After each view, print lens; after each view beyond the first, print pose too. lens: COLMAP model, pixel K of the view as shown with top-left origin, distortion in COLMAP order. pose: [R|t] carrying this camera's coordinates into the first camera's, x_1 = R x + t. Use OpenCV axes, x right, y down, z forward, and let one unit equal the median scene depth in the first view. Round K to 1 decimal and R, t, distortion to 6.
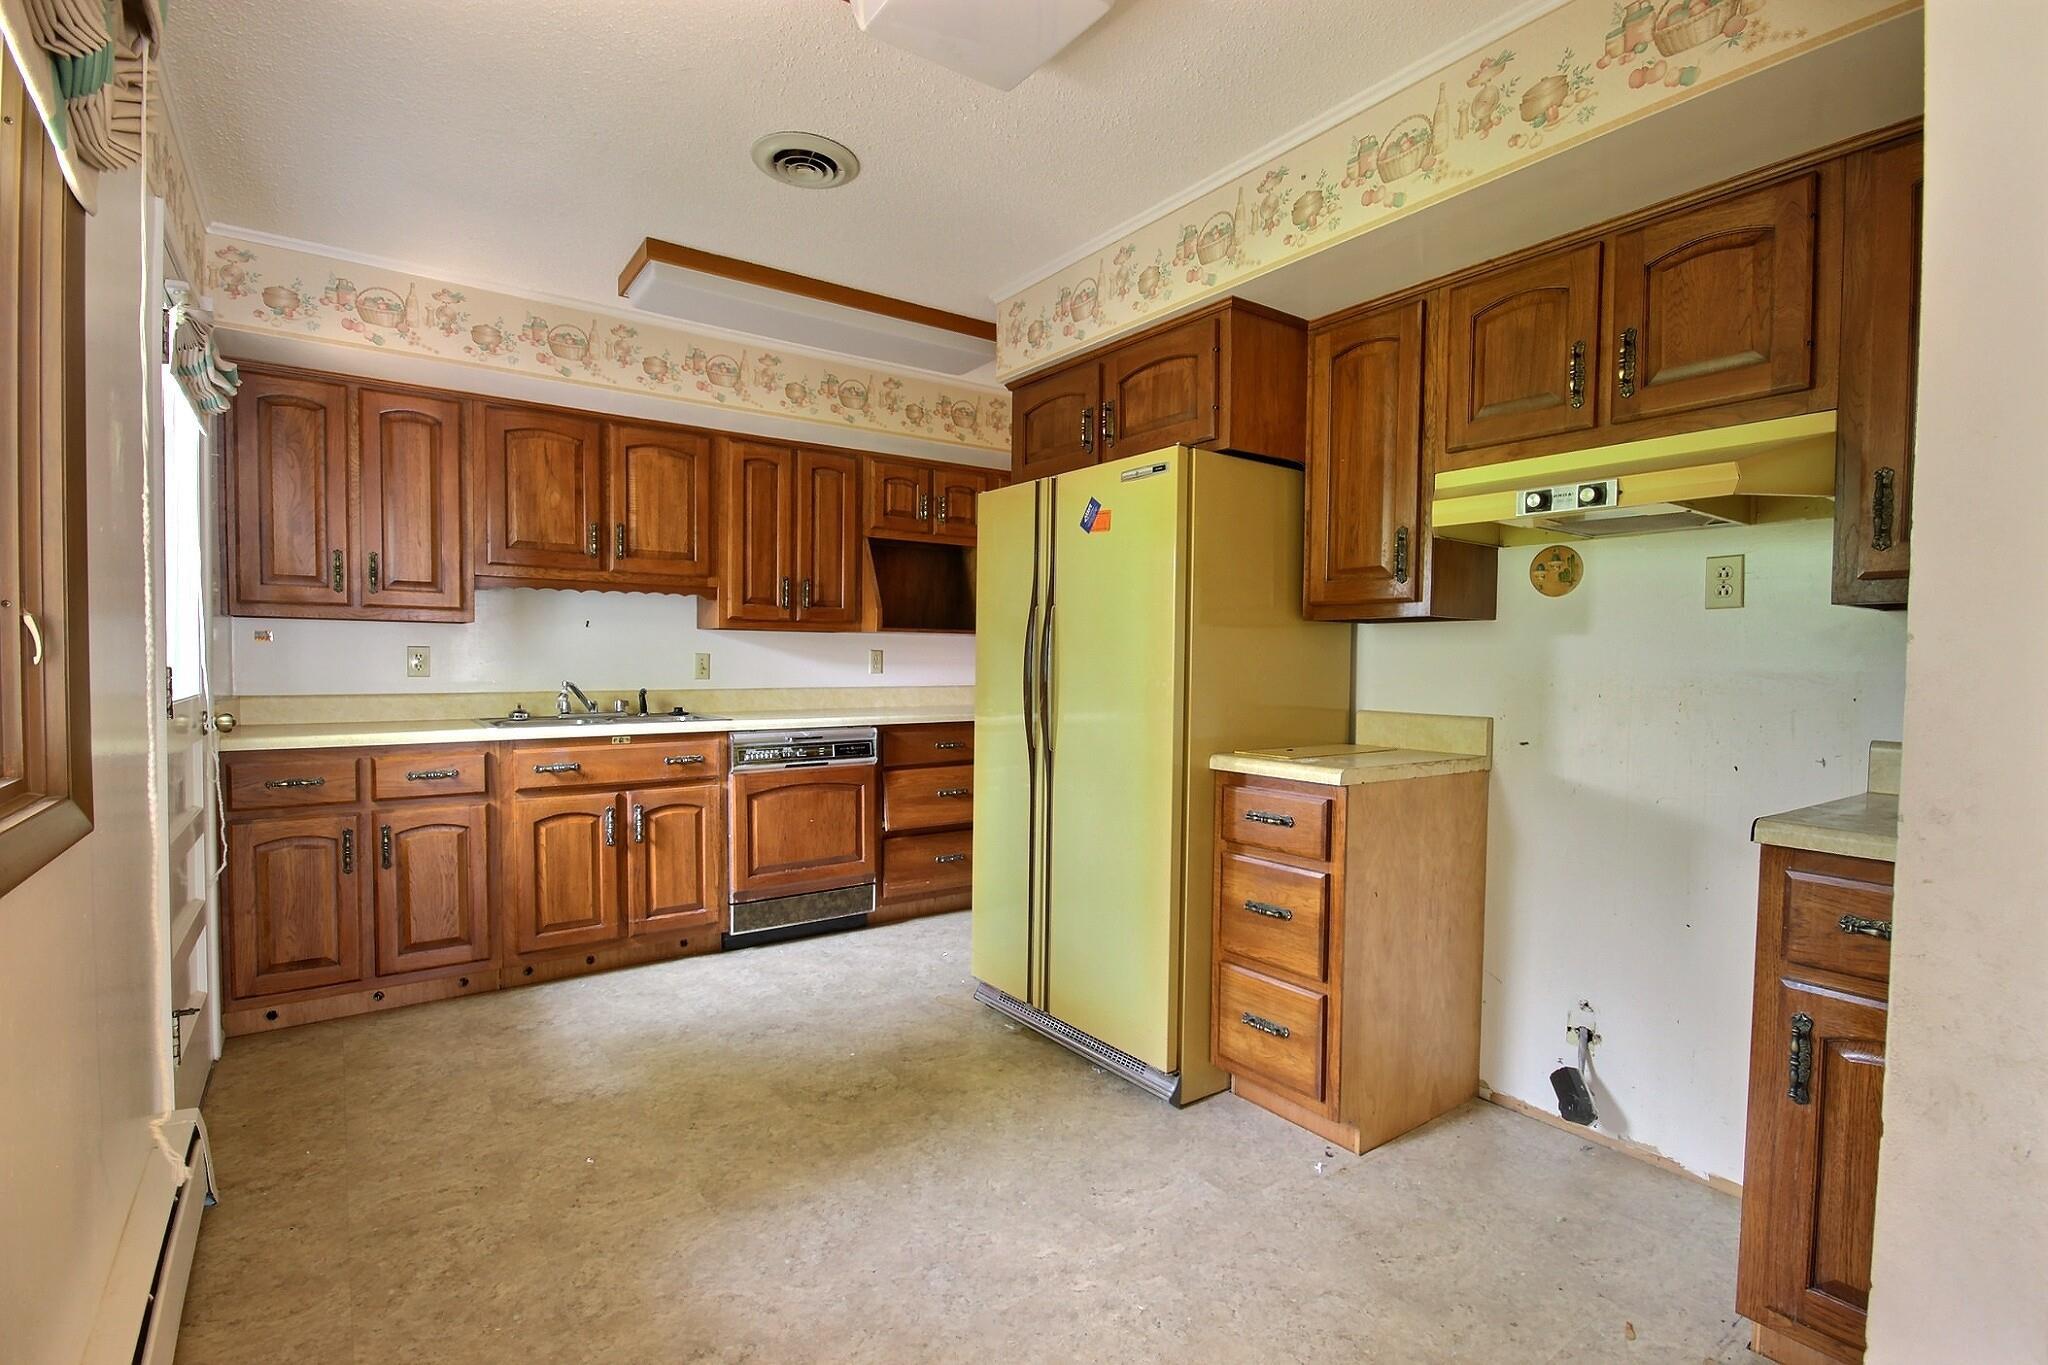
lens RADIAL K [[952.4, 0, 1032.5], [0, 952.4, 687.4], [0, 0, 1]] dist [-0.007673, 0.001689]
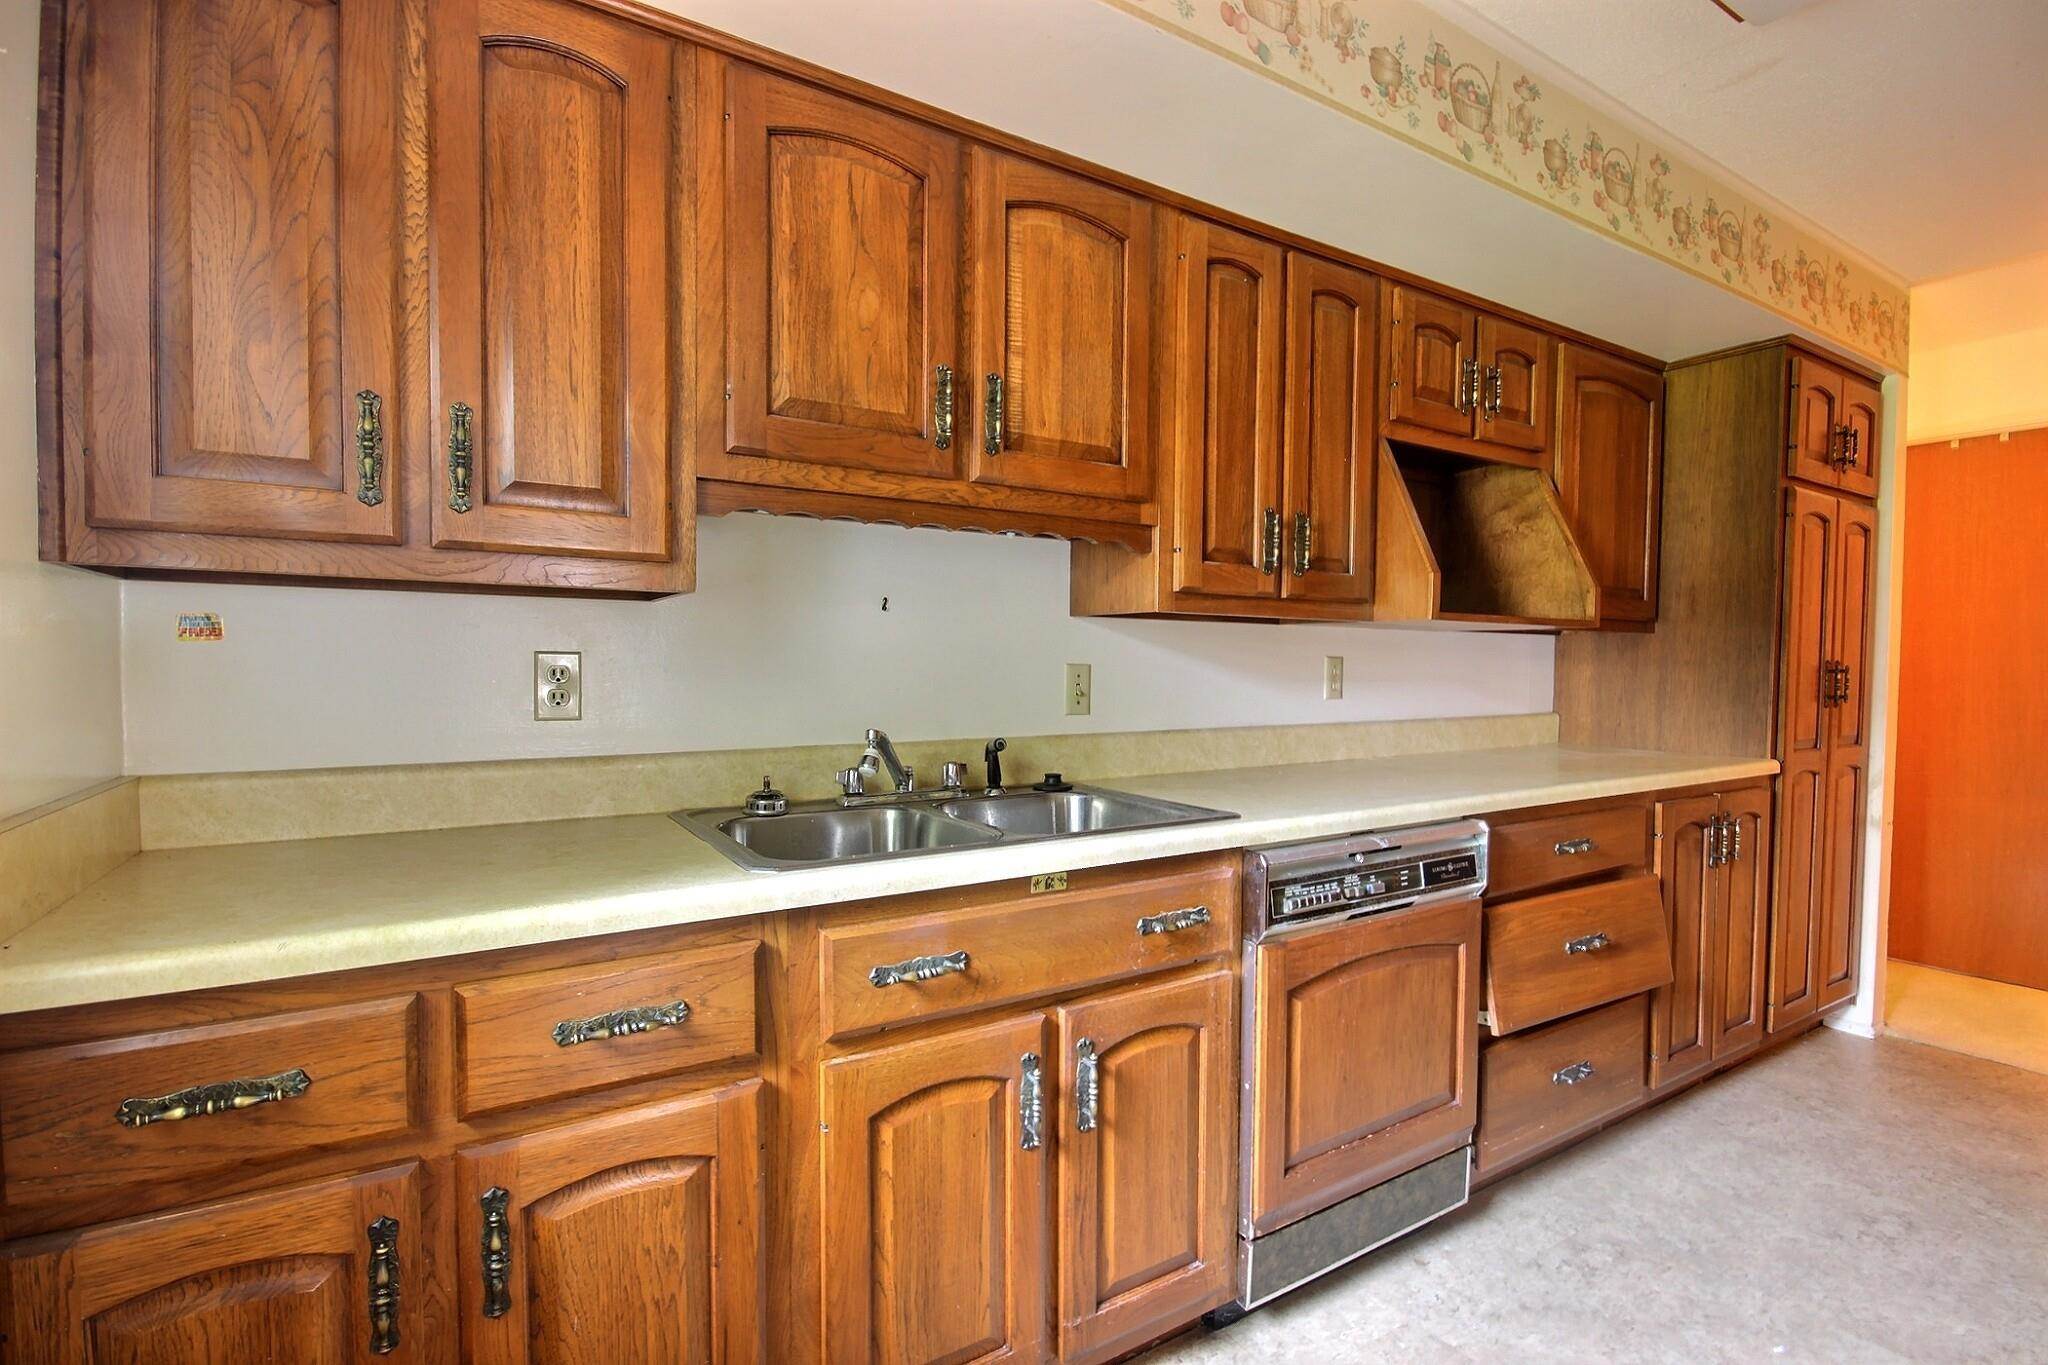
lens RADIAL K [[952.4, 0, 1028.8], [0, 952.4, 685.1], [0, 0, 1]] dist [-0.007673, 0.001689]
pose [[0.997673, -0.001378, -0.068165, -0.404849], [0.000921, 0.999977, -0.006741, -0.024784], [0.068173, 0.006663, 0.997651, 0.583451]]
